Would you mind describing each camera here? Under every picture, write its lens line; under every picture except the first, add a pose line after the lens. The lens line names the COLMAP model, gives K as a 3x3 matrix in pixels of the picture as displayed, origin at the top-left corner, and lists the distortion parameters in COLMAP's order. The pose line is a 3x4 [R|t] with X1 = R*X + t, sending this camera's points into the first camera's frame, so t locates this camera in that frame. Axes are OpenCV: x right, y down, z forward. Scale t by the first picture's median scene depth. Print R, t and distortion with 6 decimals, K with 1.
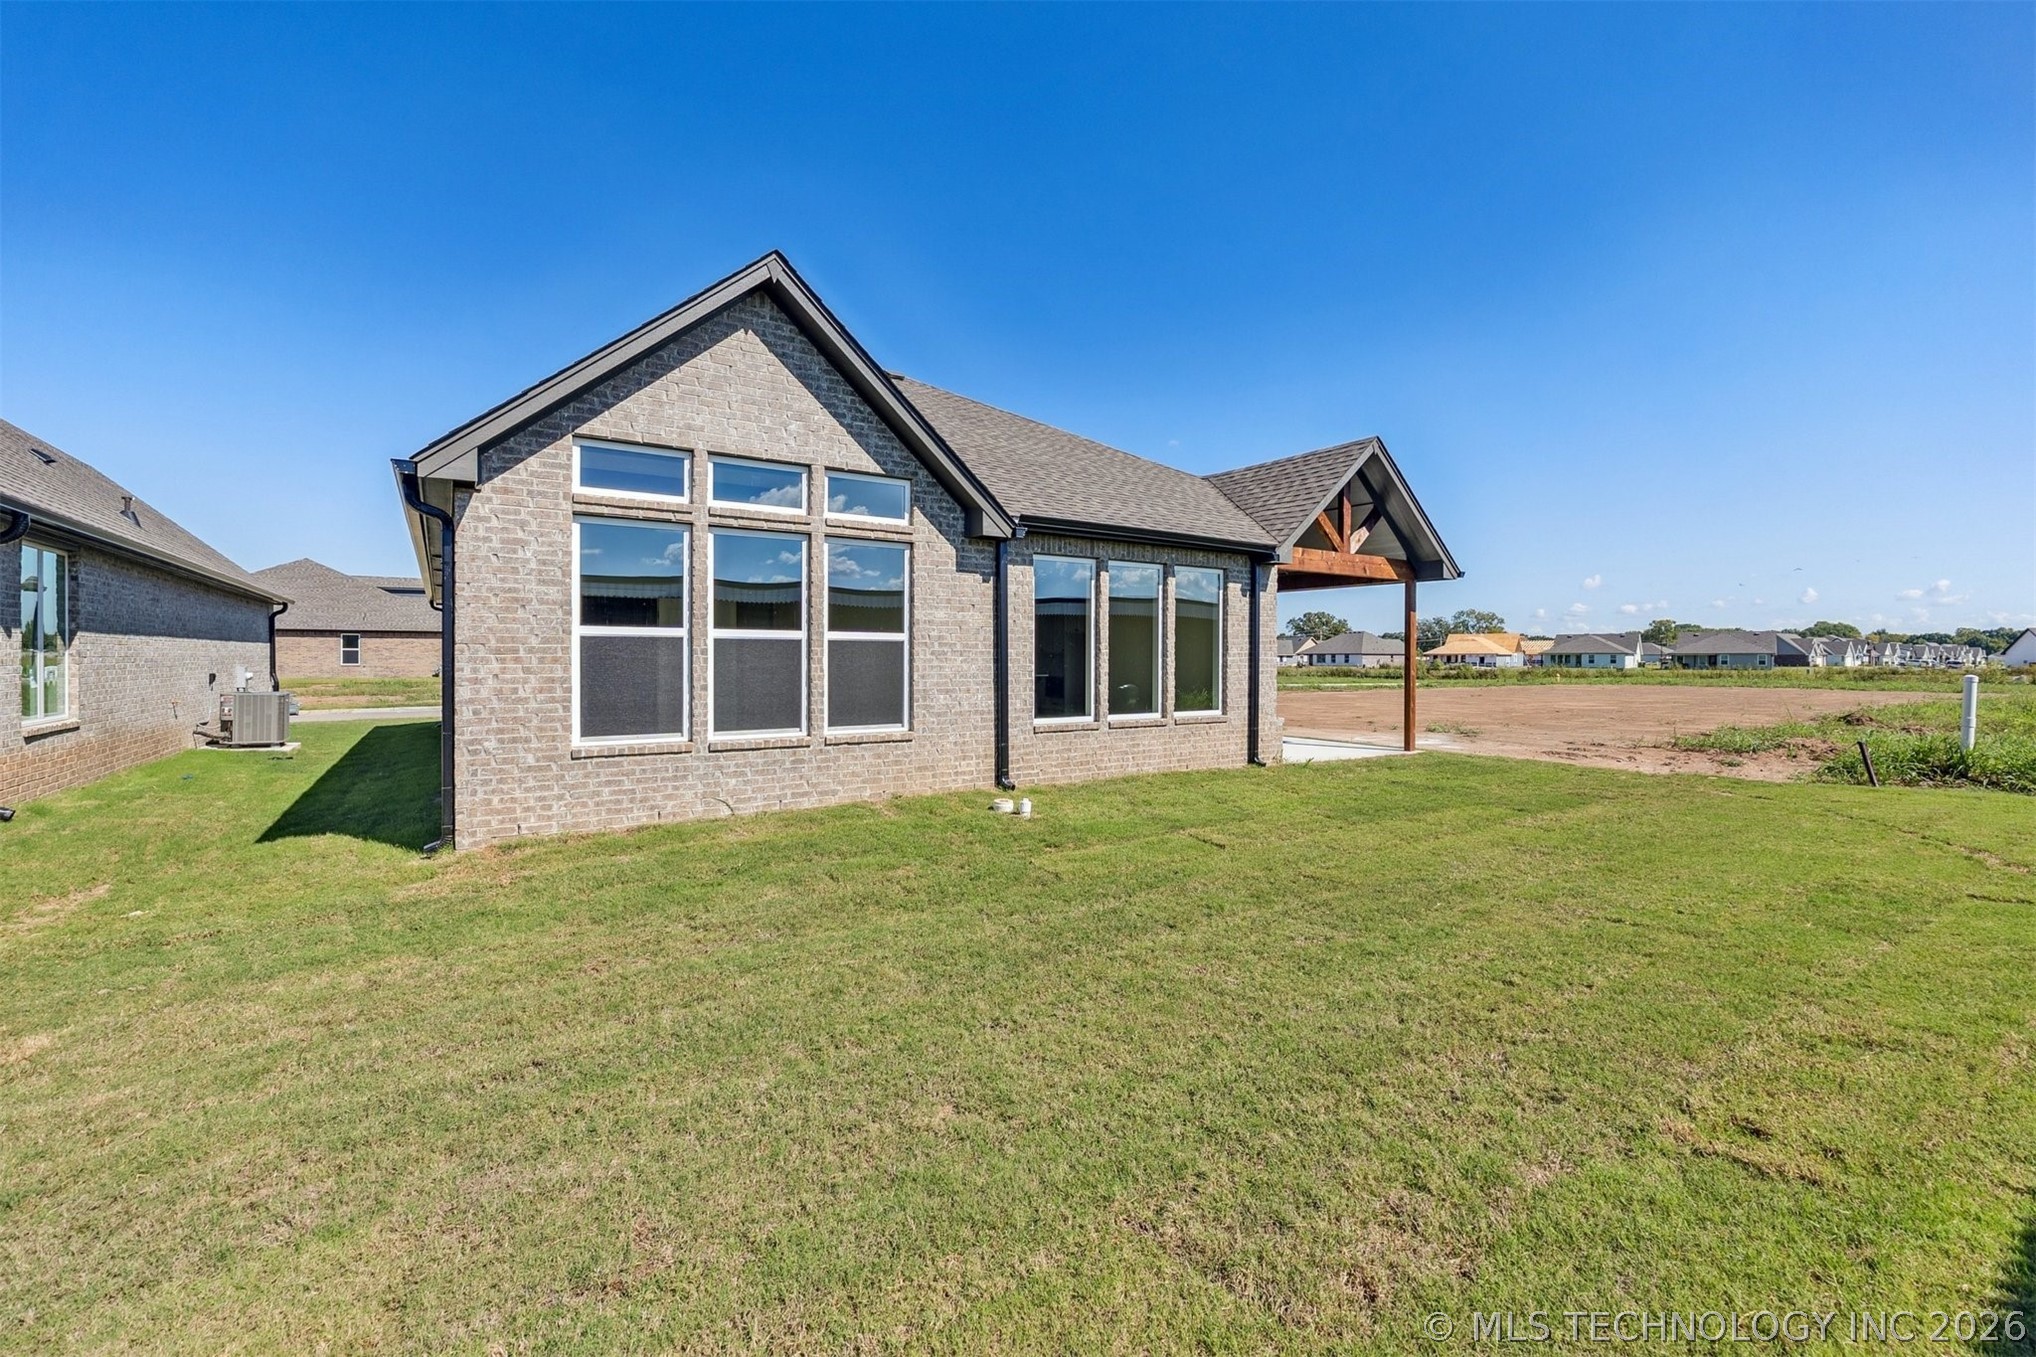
lens RADIAL K [[859.1, 0, 1021.6], [0, 859.1, 670.9], [0, 0, 1]] dist [-0.010221, -0.000131]
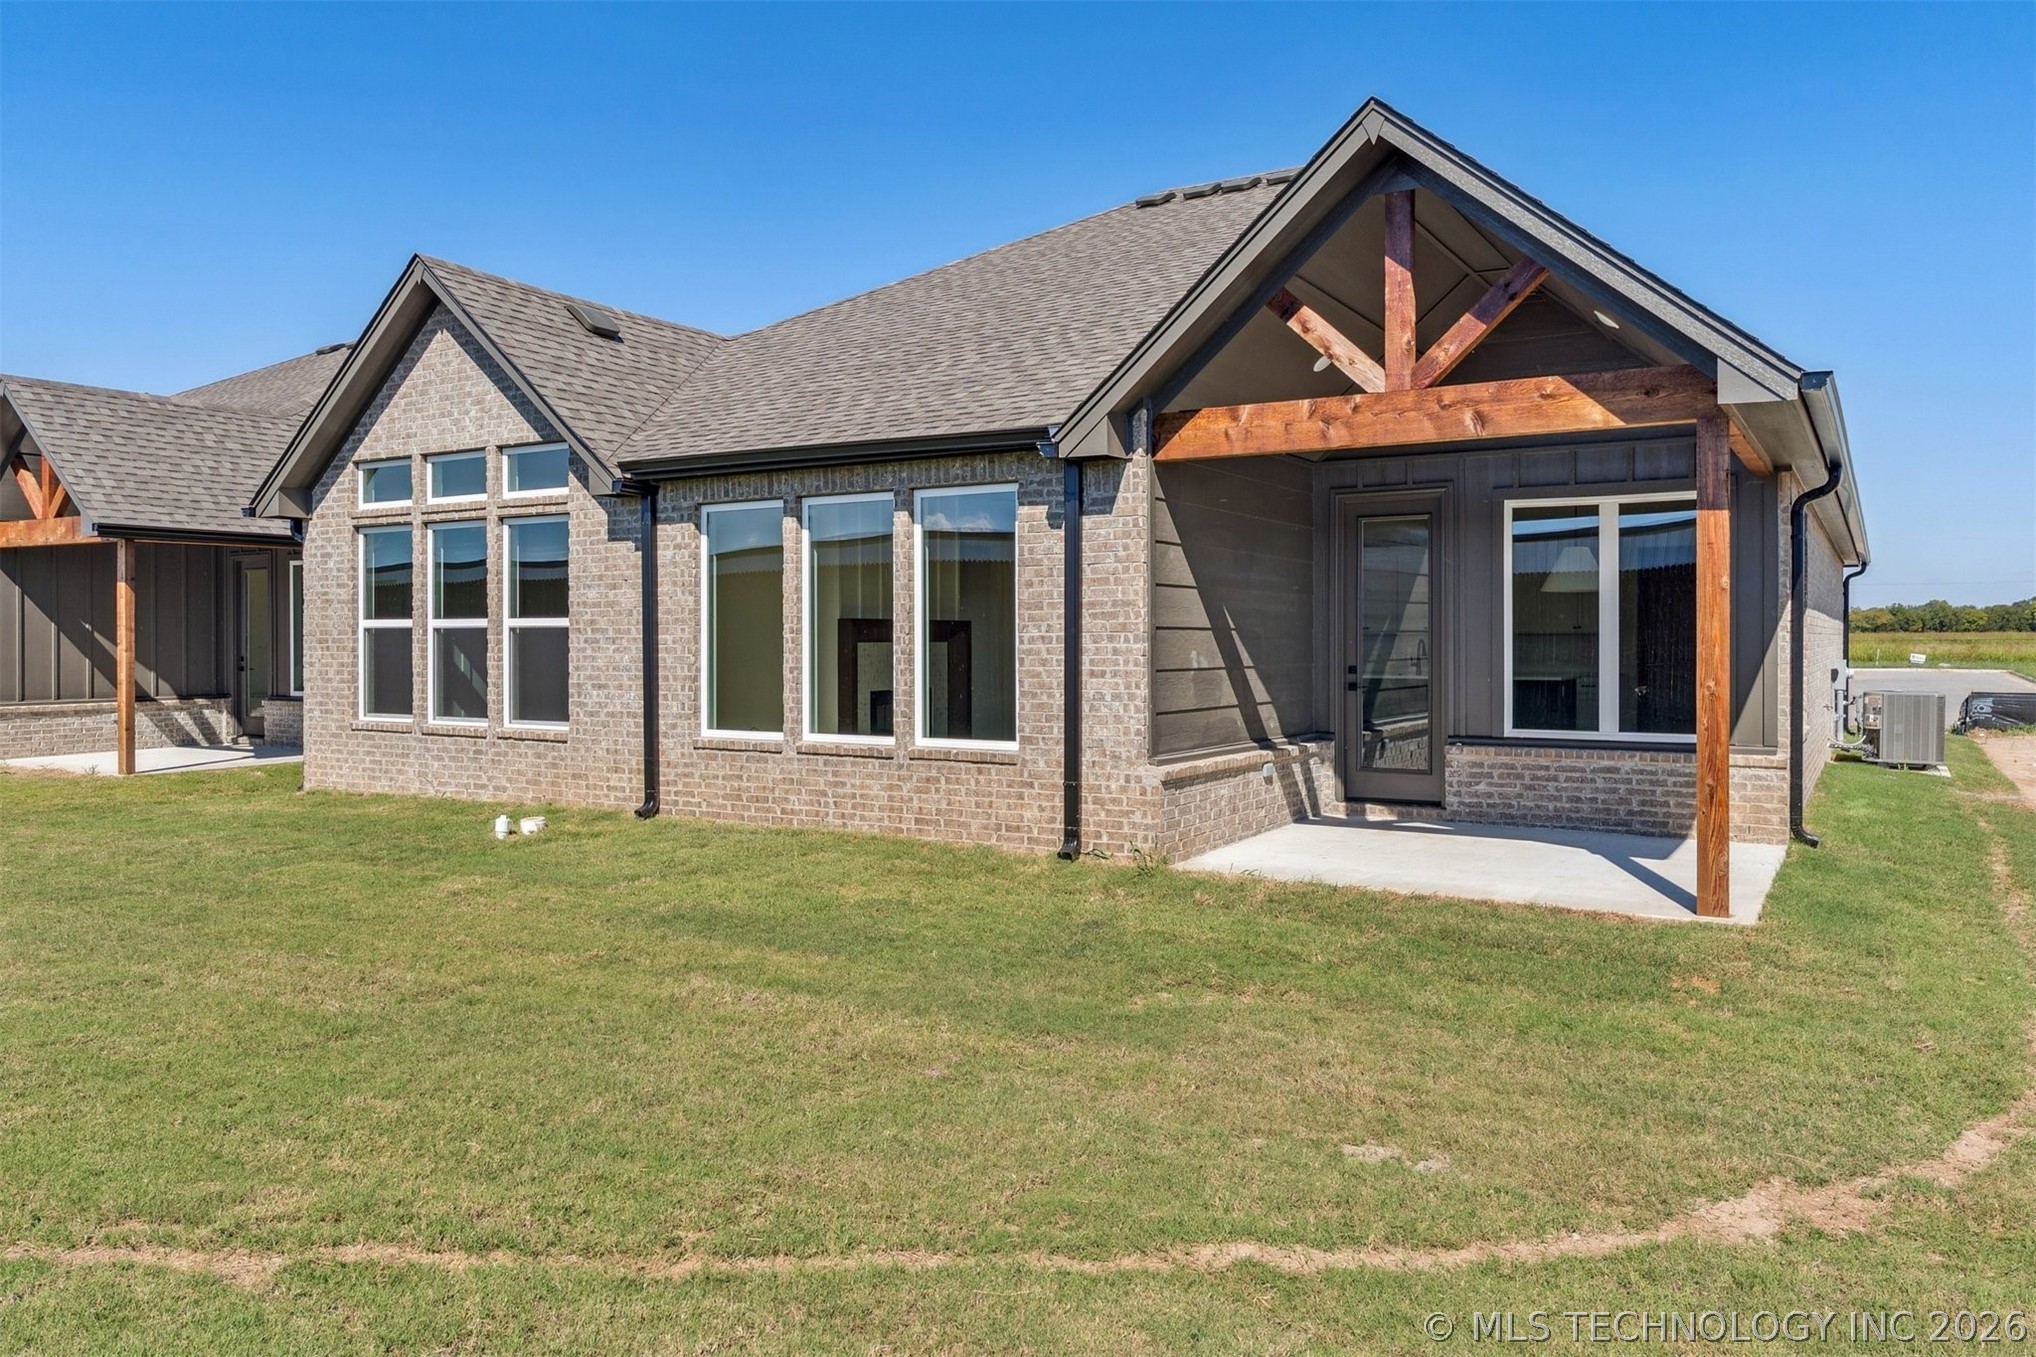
lens RADIAL K [[1442.3, 0, 1016.8], [0, 1442.3, 650.1], [0, 0, 1]] dist [-0.004377, 0.003243]
pose [[0.415127, 0.002572, -0.909760, 1.470919], [-0.012242, 0.999921, -0.002759, -0.013770], [0.909681, 0.012283, 0.415125, 0.863275]]
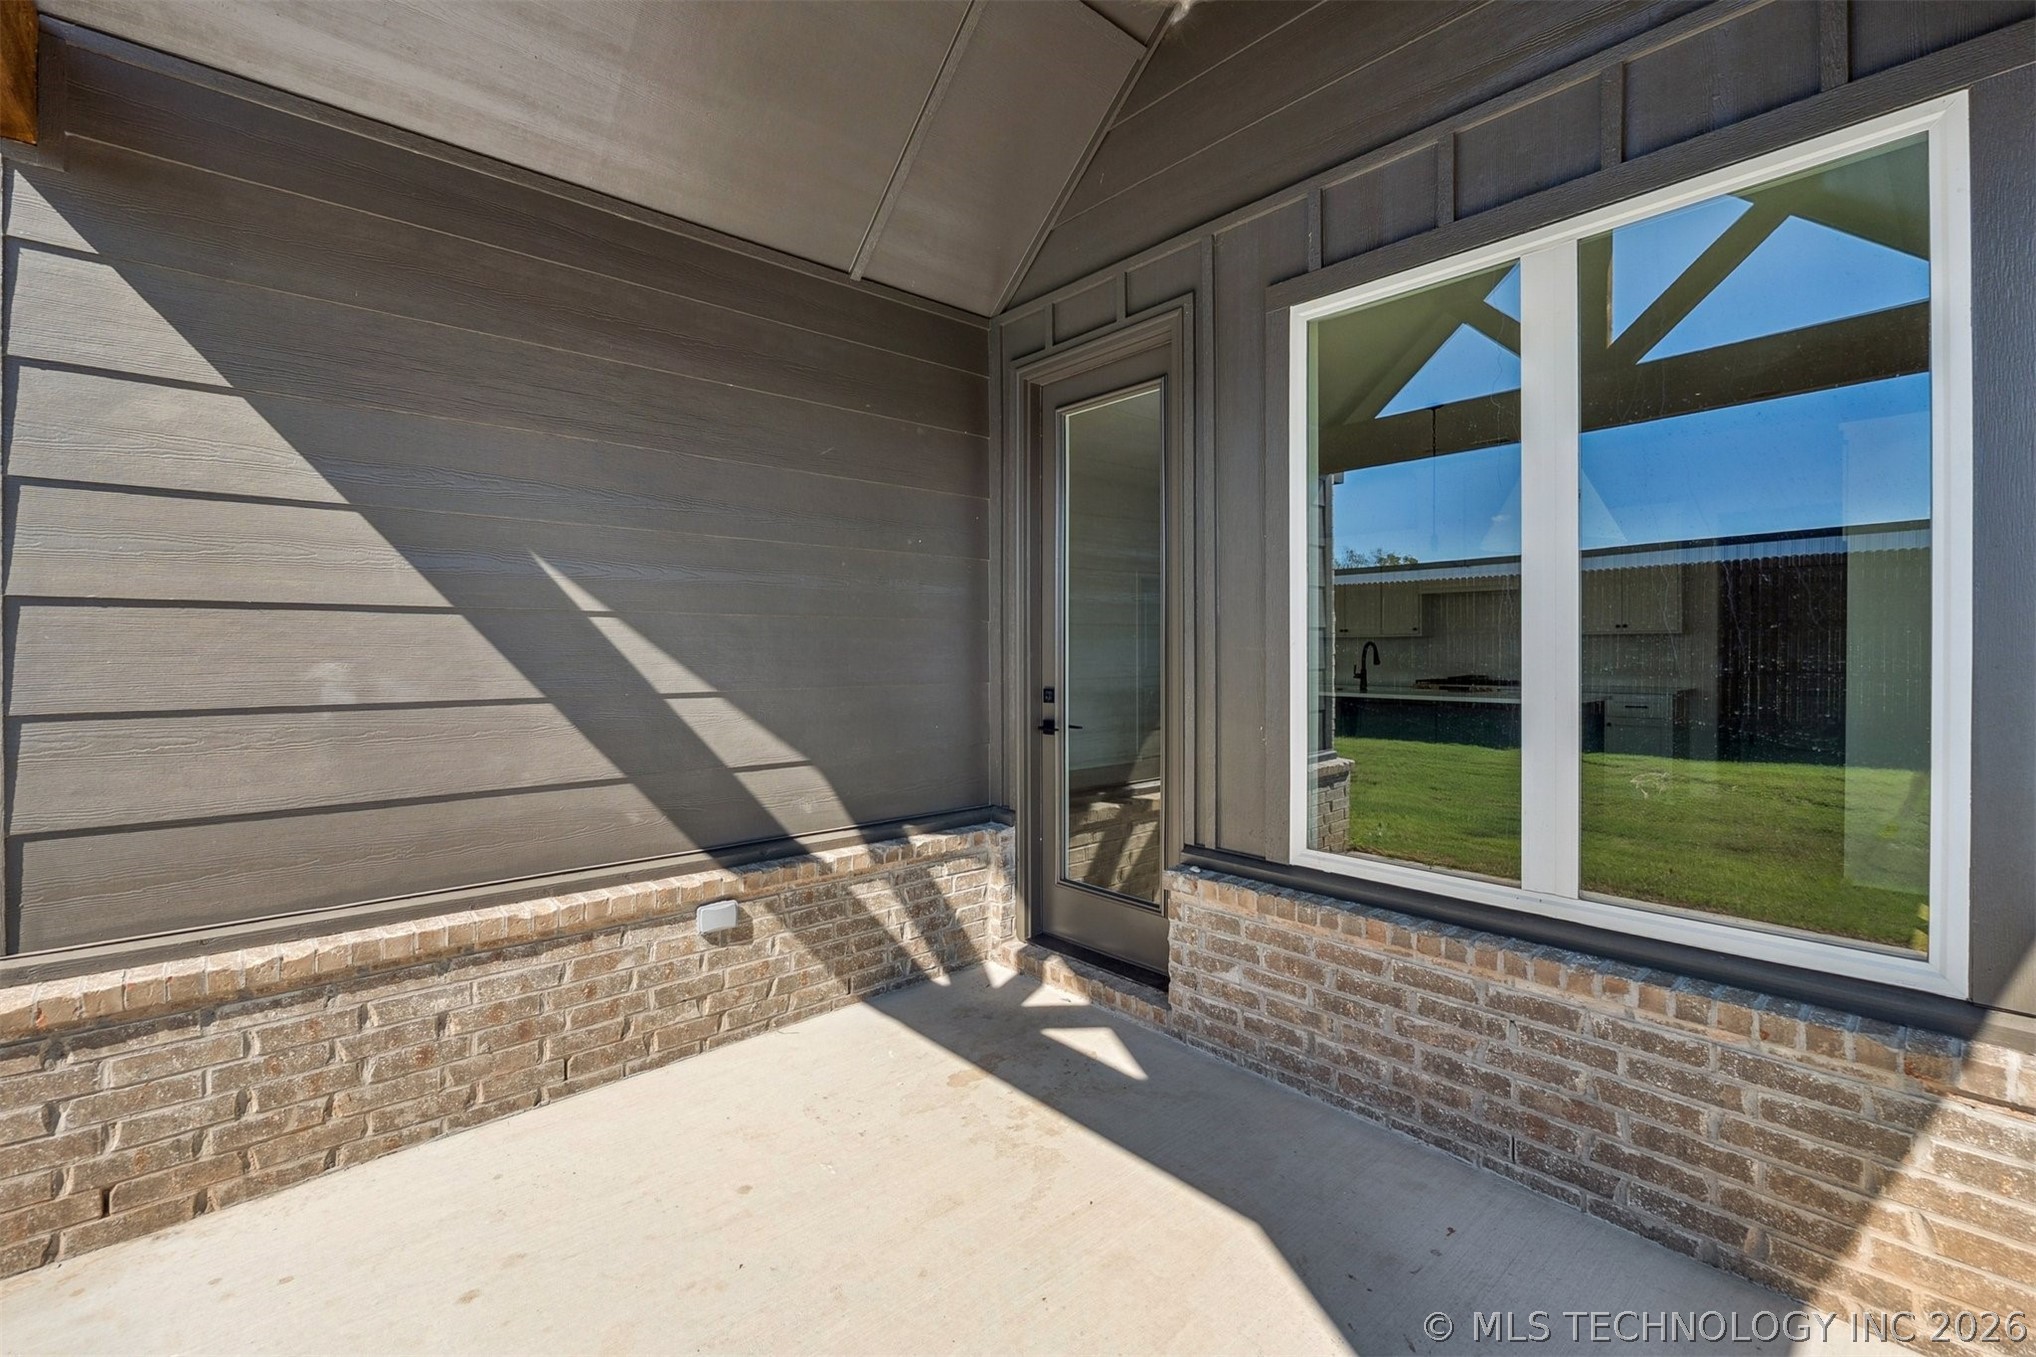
lens RADIAL K [[874.2, 0, 1015.9], [0, 874.2, 645.3], [0, 0, 1]] dist [-0.005969, -0.000606]
pose [[0.133960, -0.004887, -0.990975, 0.720589], [-0.014207, 0.999876, -0.006852, -0.025904], [0.990885, 0.014997, 0.133874, 1.732779]]
